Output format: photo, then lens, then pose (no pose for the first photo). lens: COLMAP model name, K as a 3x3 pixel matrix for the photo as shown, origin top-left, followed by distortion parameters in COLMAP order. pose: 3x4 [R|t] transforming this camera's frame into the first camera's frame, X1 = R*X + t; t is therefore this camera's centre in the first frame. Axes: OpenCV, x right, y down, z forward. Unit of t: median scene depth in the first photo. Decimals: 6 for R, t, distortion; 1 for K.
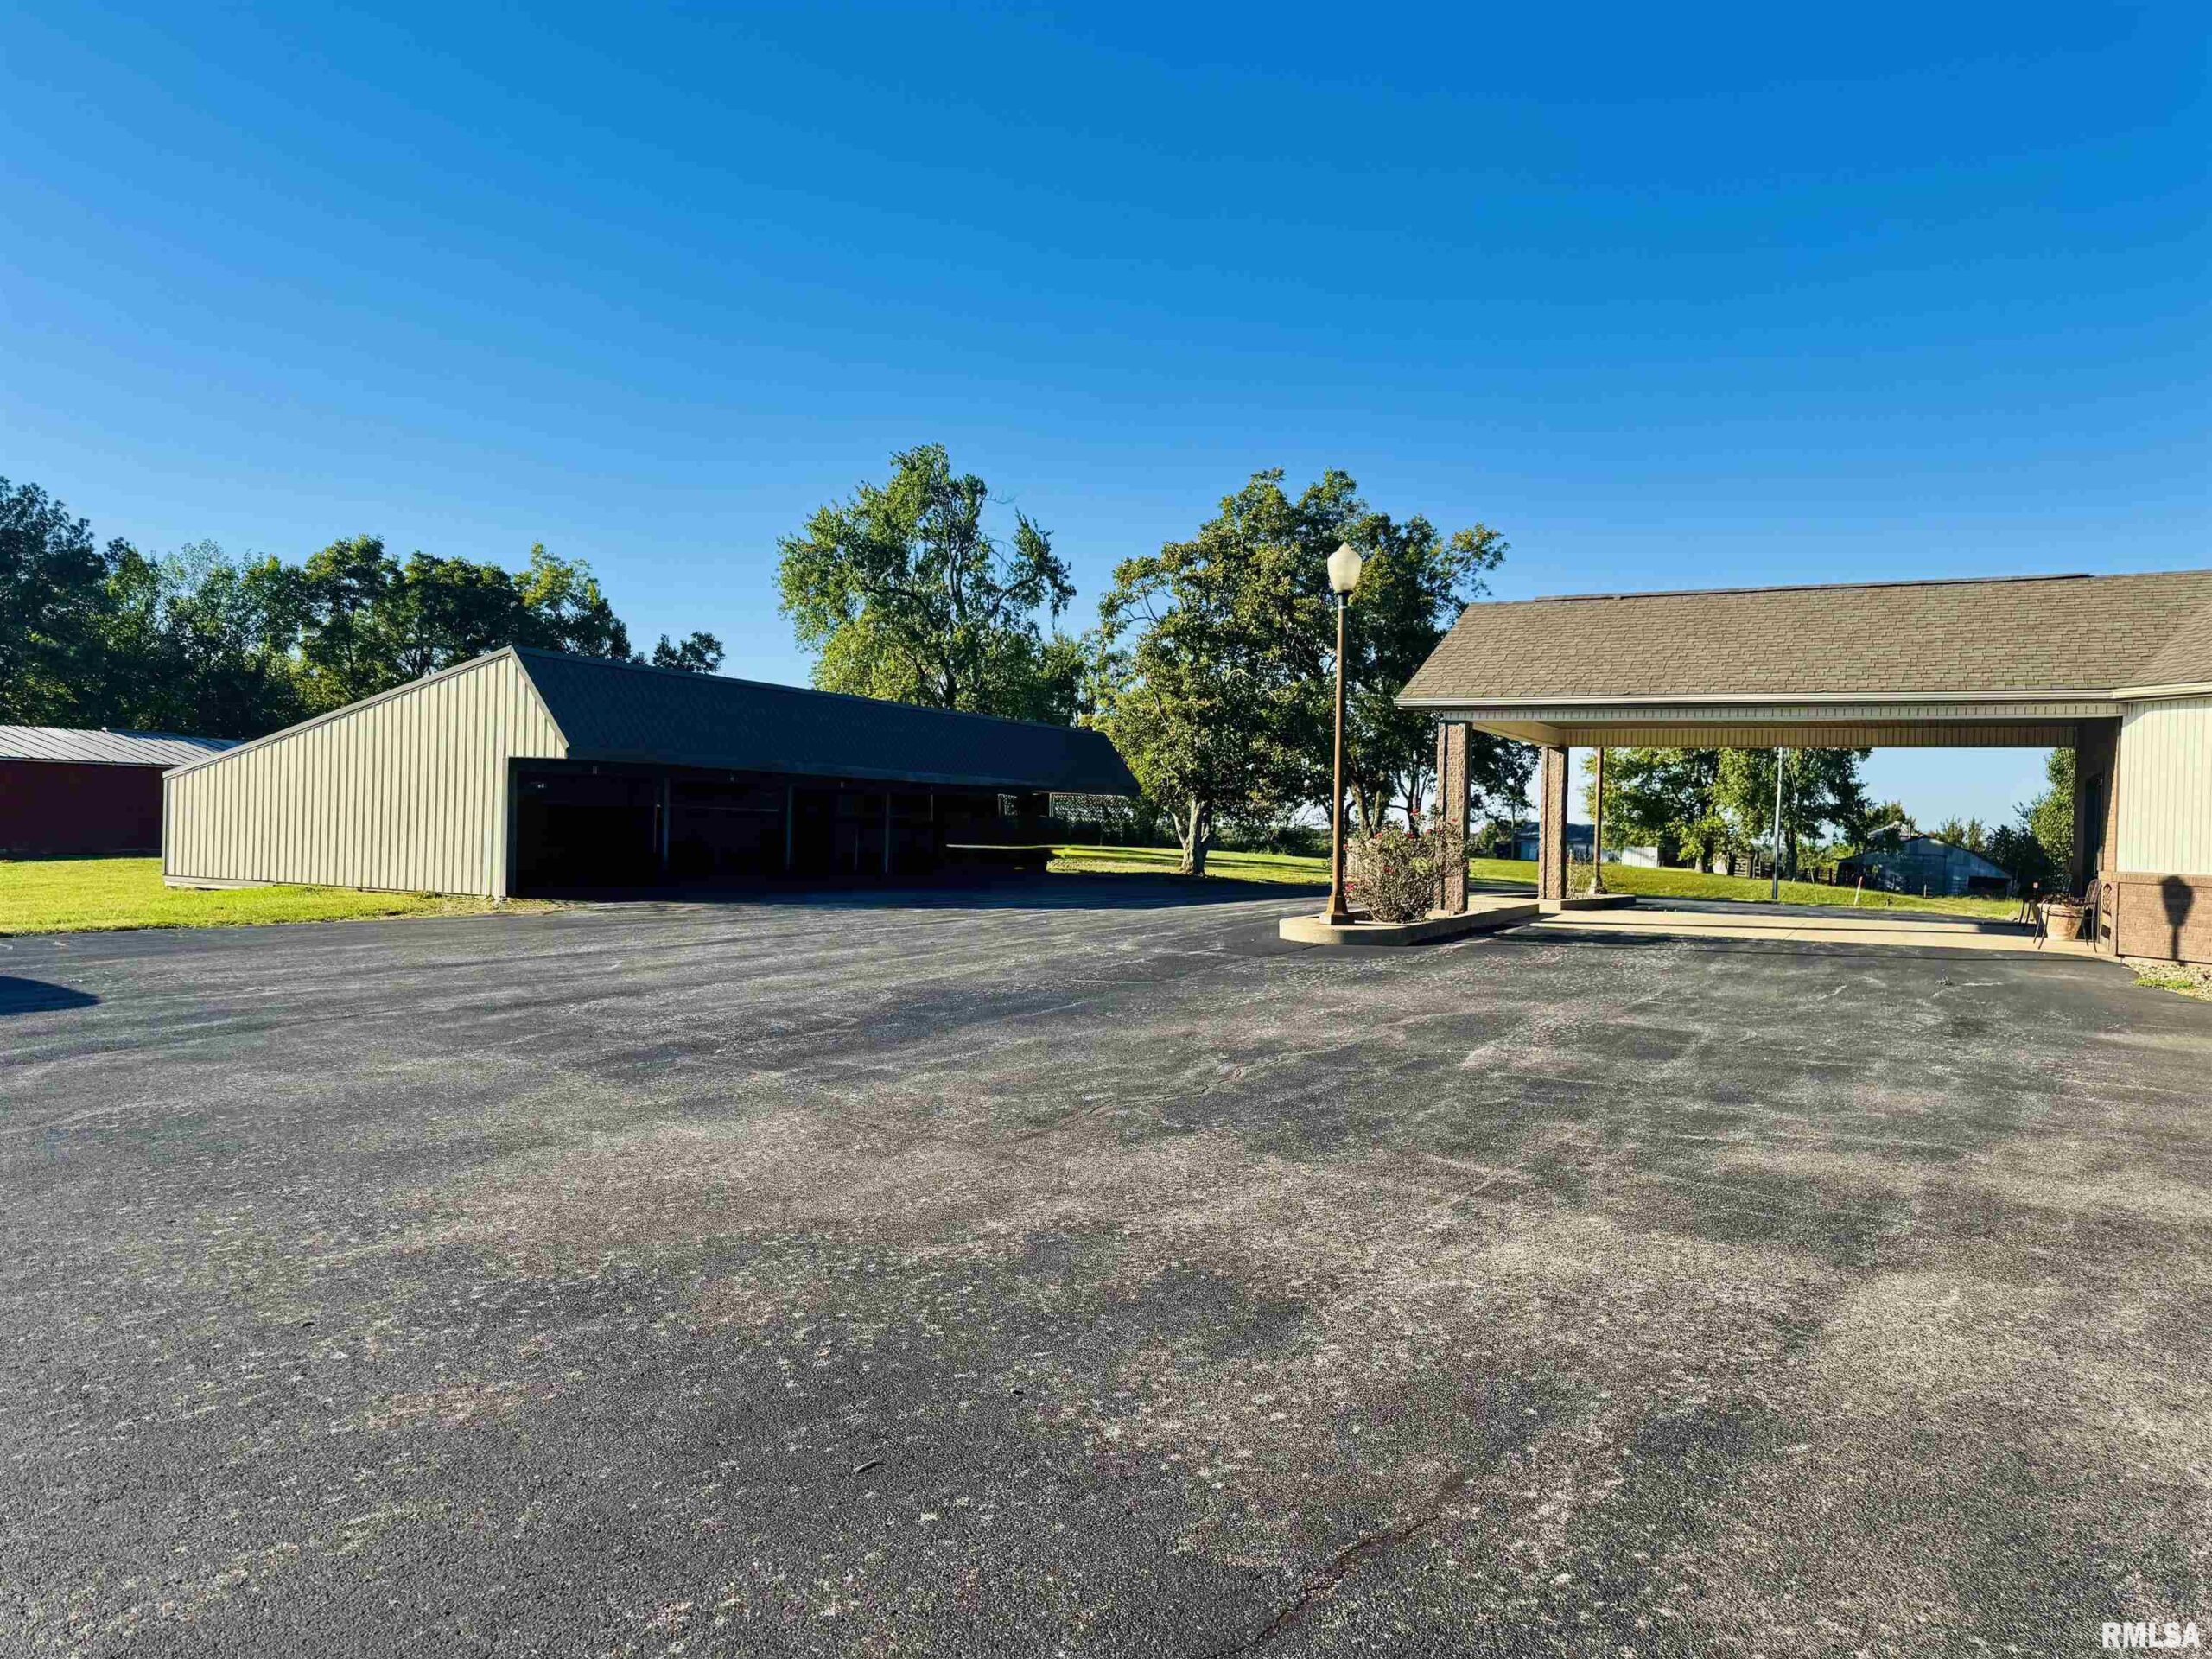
lens RADIAL K [[1563.4, 0, 1111.2], [0, 1563.4, 793.6], [0, 0, 1]] dist [-0.000374, 0.001879]
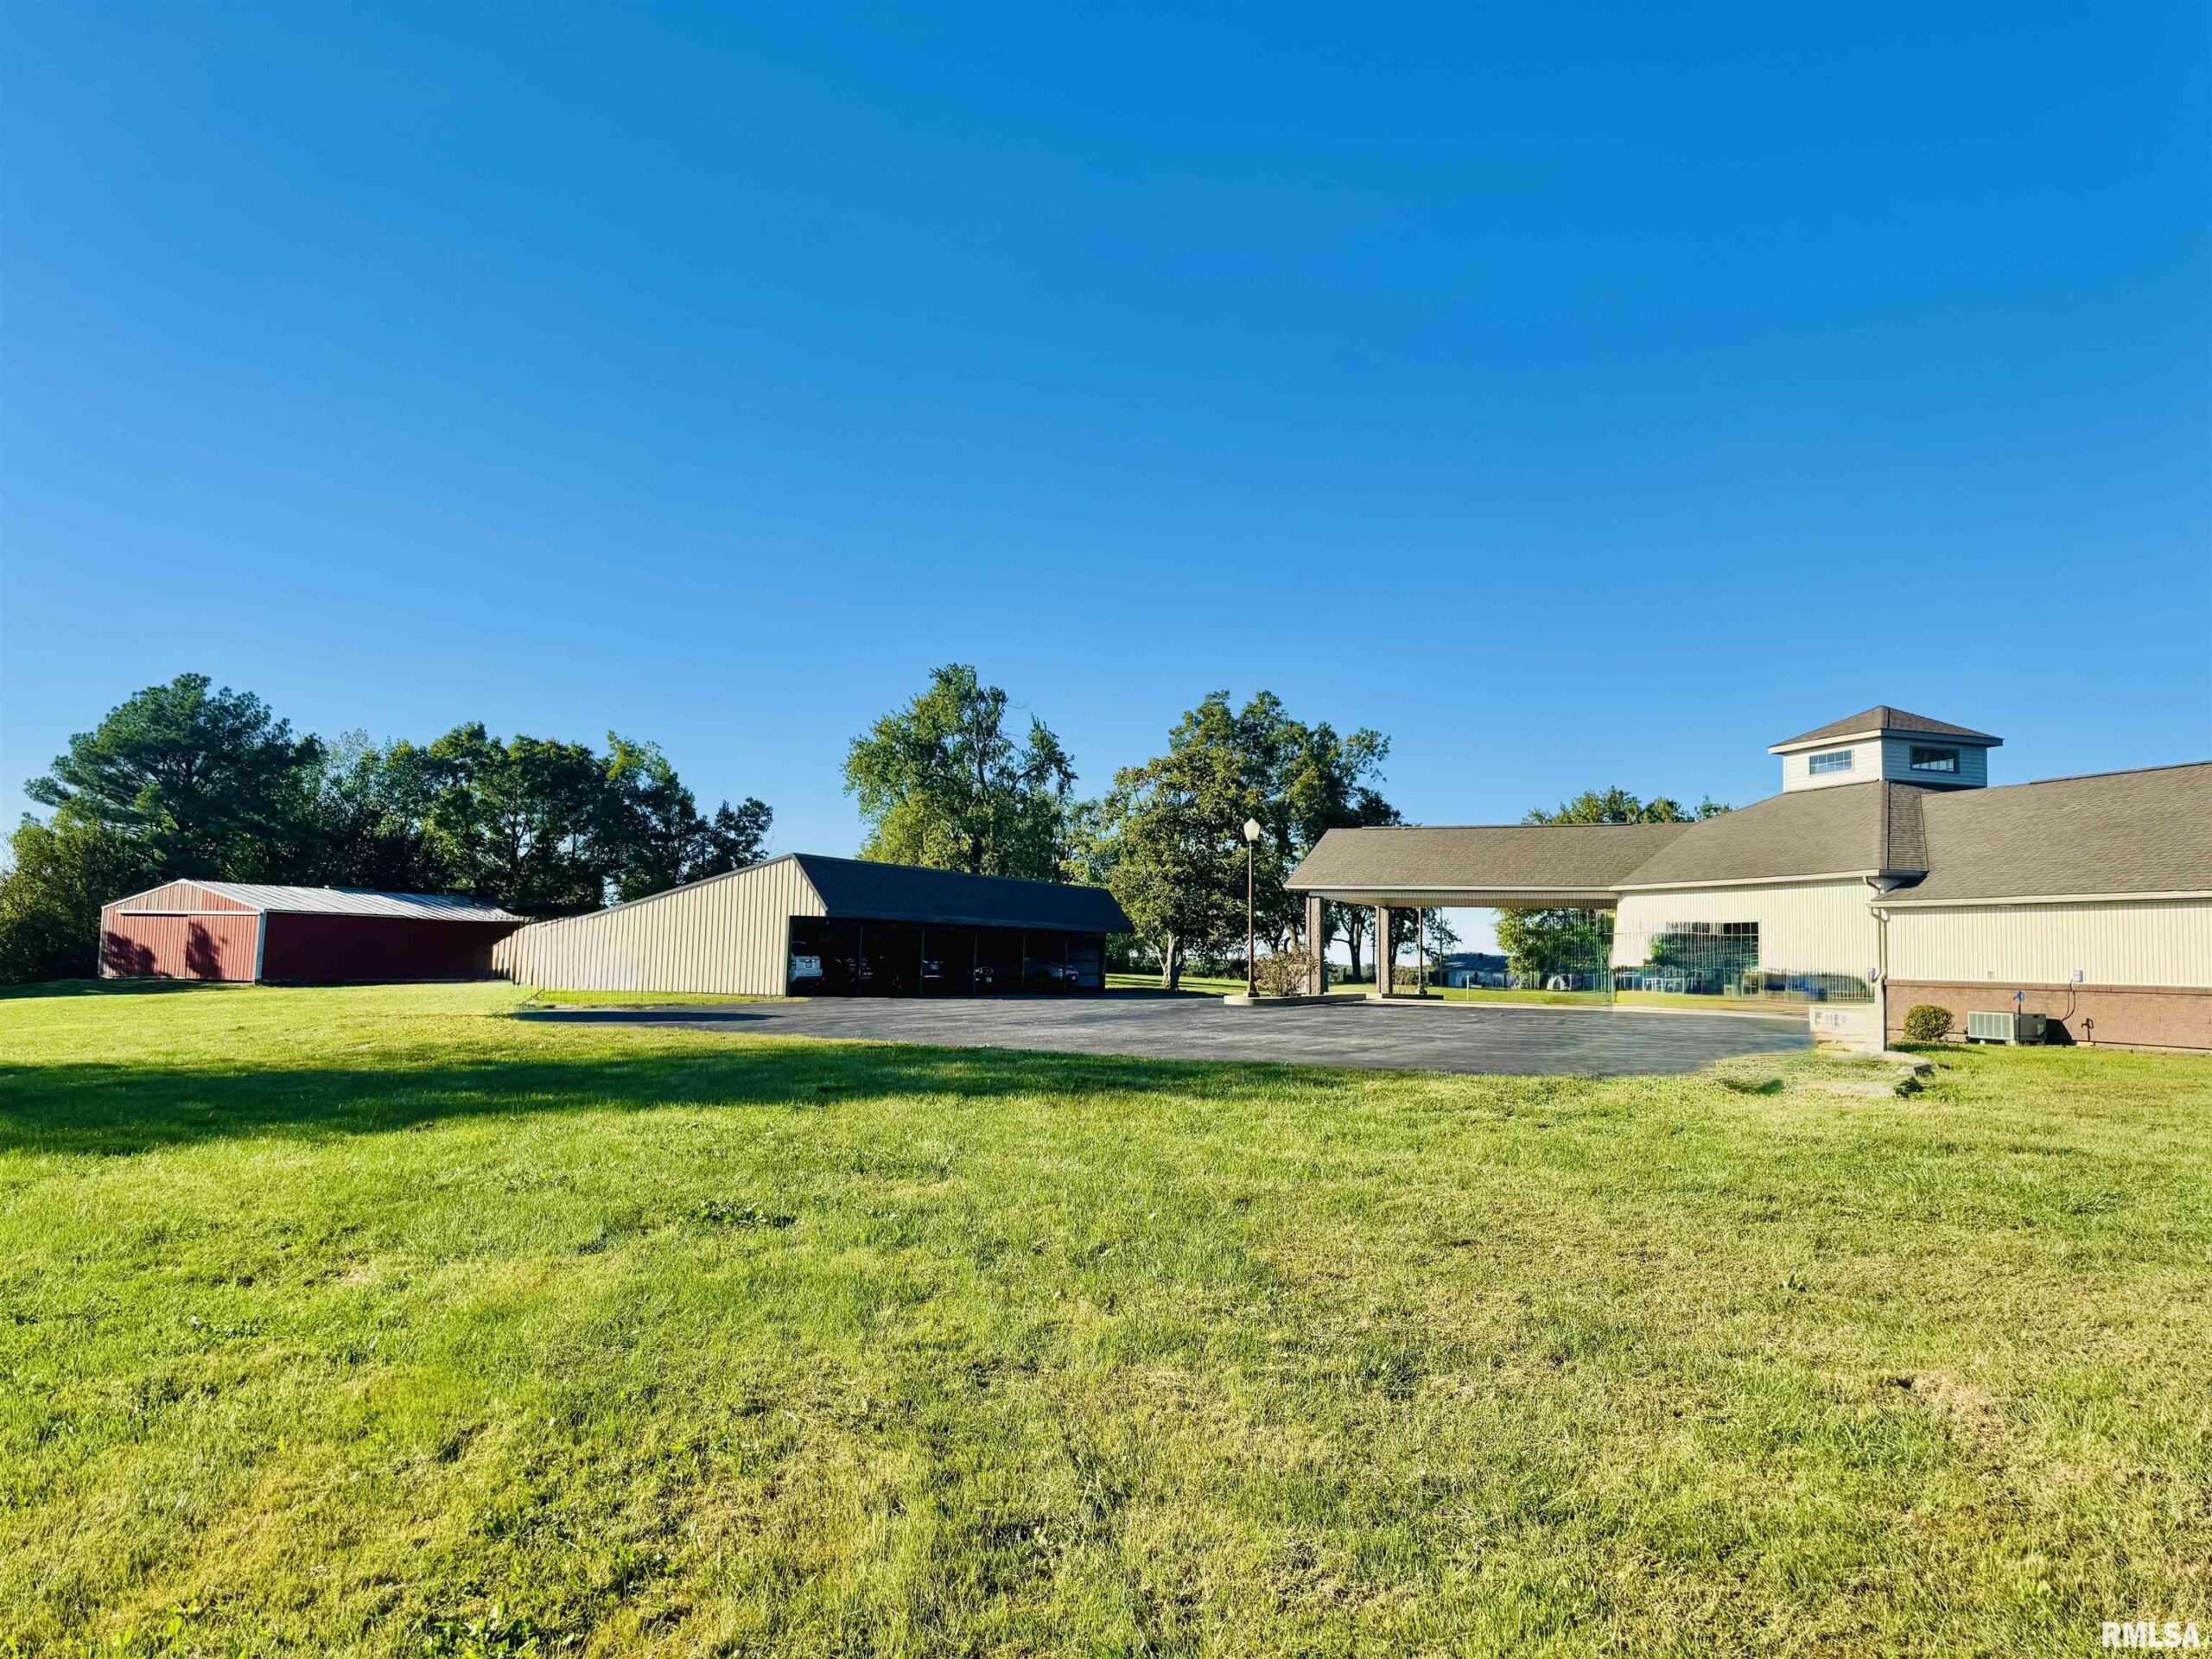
lens RADIAL K [[1547.6, 0, 1167.5], [0, 1547.6, 831.6], [0, 0, 1]] dist [0.005710, -0.029806]
pose [[0.998179, -0.003922, 0.060201, -0.024280], [0.007686, 0.998021, -0.062416, -0.002141], [-0.059837, 0.062765, 0.996233, -0.284986]]
